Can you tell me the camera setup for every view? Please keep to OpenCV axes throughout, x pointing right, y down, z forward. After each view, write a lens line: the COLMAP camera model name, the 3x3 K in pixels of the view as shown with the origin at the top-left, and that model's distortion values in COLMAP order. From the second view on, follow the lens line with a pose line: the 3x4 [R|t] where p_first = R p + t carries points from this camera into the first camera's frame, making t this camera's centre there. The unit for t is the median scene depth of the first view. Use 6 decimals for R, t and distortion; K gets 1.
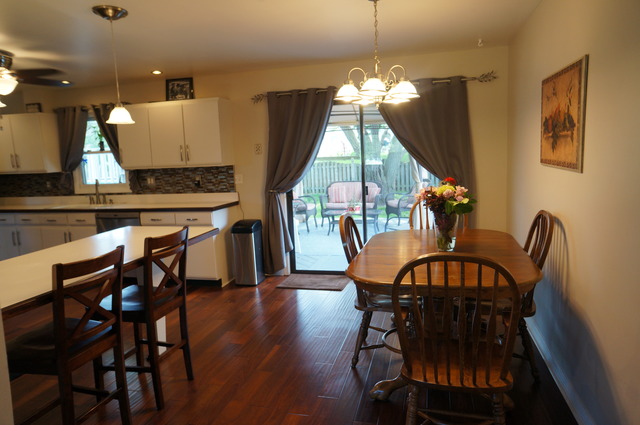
lens RADIAL K [[437.0, 0, 320.0], [0, 437.0, 212.5], [0, 0, 1]] dist [-0.068921, 0.093540]
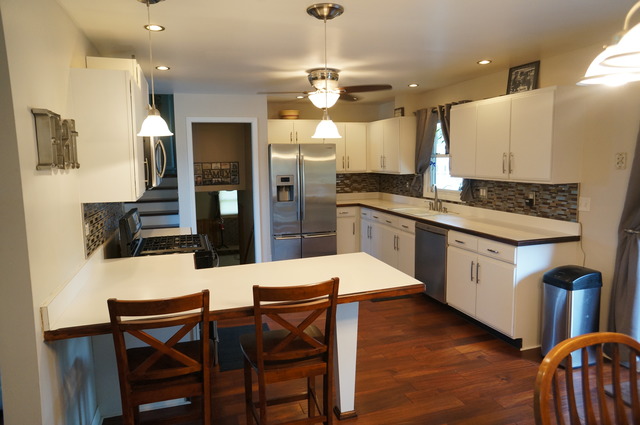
lens RADIAL K [[432.2, 0, 317.1], [0, 432.2, 211.3], [0, 0, 1]] dist [-0.066115, 0.093295]
pose [[0.531660, 0.134273, -0.836247, 0.141244], [-0.115161, 0.989644, 0.085688, -0.071267], [0.839092, 0.050746, 0.541617, 0.281875]]
